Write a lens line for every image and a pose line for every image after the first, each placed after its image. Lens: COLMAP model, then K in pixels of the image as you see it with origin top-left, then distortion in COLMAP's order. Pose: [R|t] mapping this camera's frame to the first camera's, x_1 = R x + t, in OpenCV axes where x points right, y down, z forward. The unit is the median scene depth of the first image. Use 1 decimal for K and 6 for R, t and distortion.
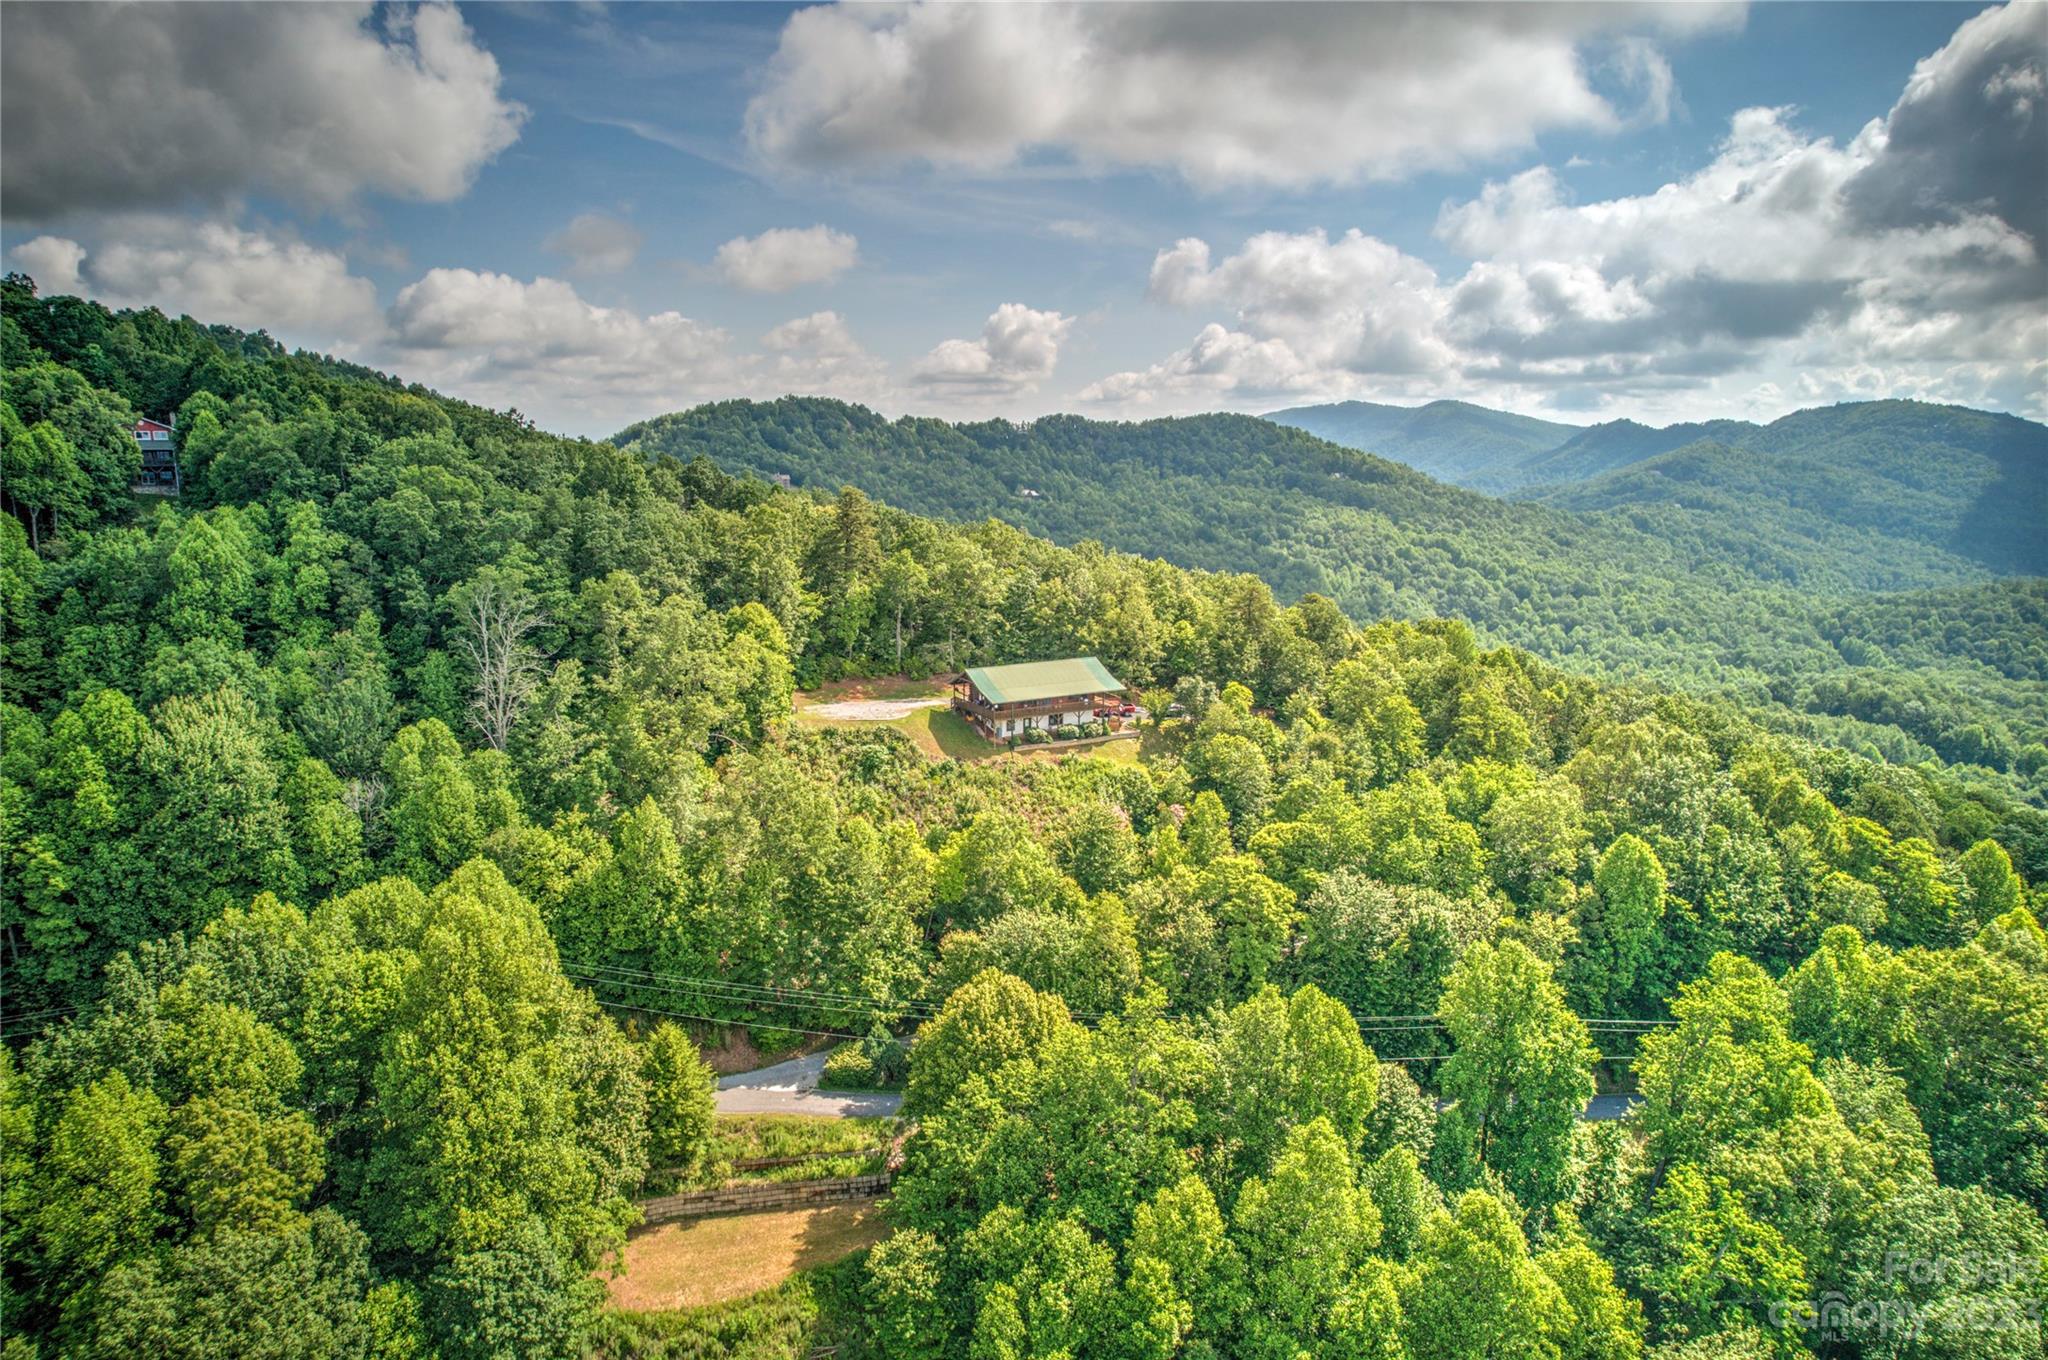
lens RADIAL K [[1292.4, 0, 997.1], [0, 1292.4, 683.2], [0, 0, 1]] dist [-0.074254, -0.002780]
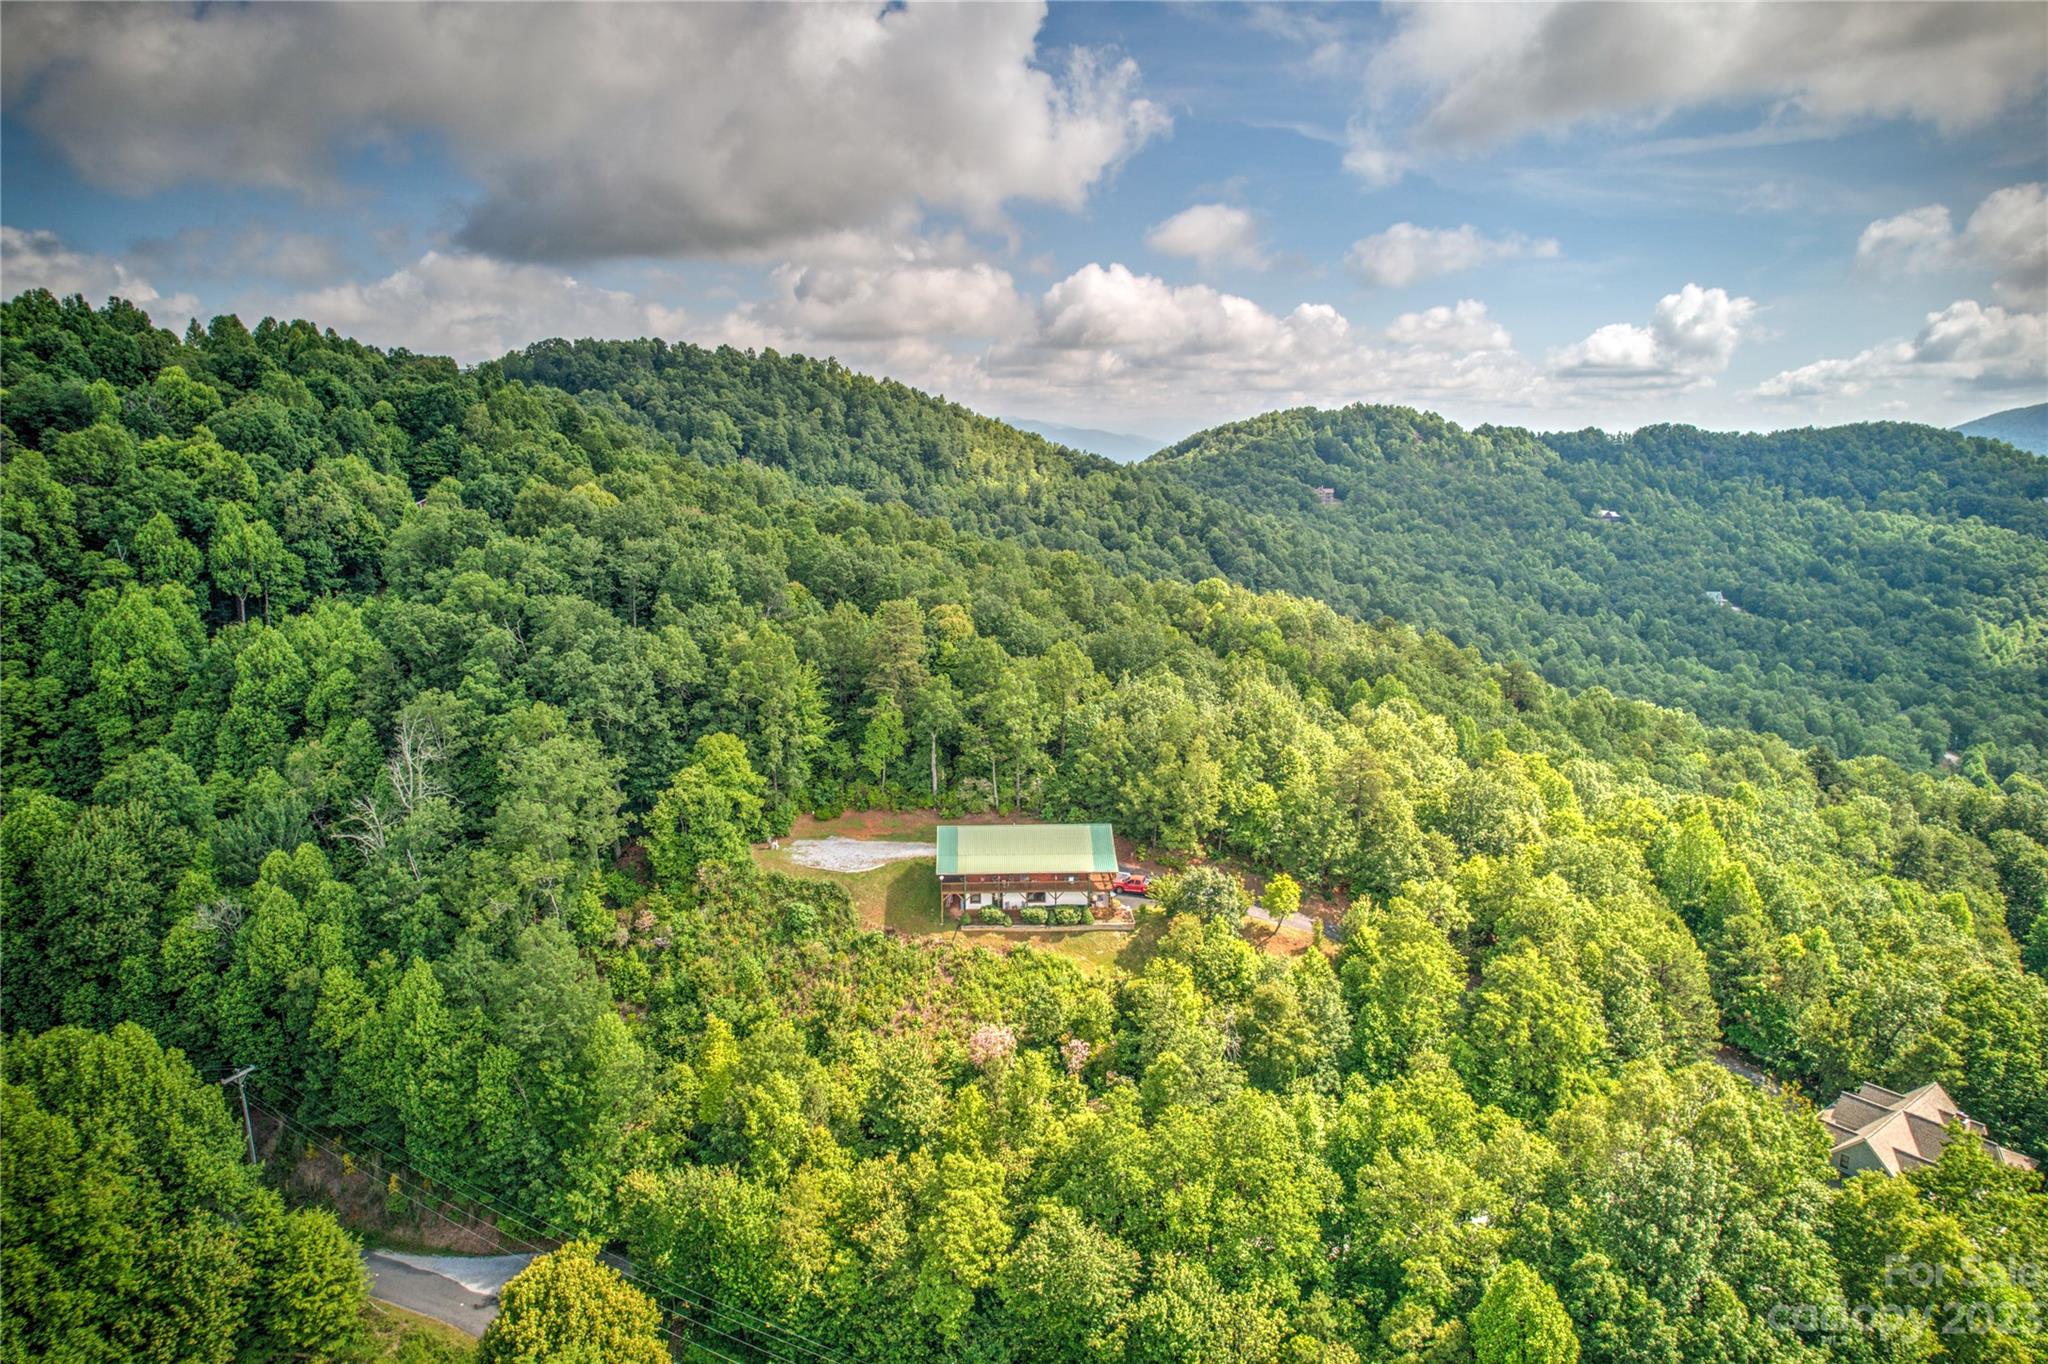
lens RADIAL K [[1292.4, 0, 997.1], [0, 1292.4, 685.2], [0, 0, 1]] dist [-0.074254, -0.002780]
pose [[0.891058, 0.082274, -0.446370, 0.357167], [-0.080238, 0.996499, 0.023499, -0.117266], [0.446741, 0.014877, 0.894540, 0.203451]]
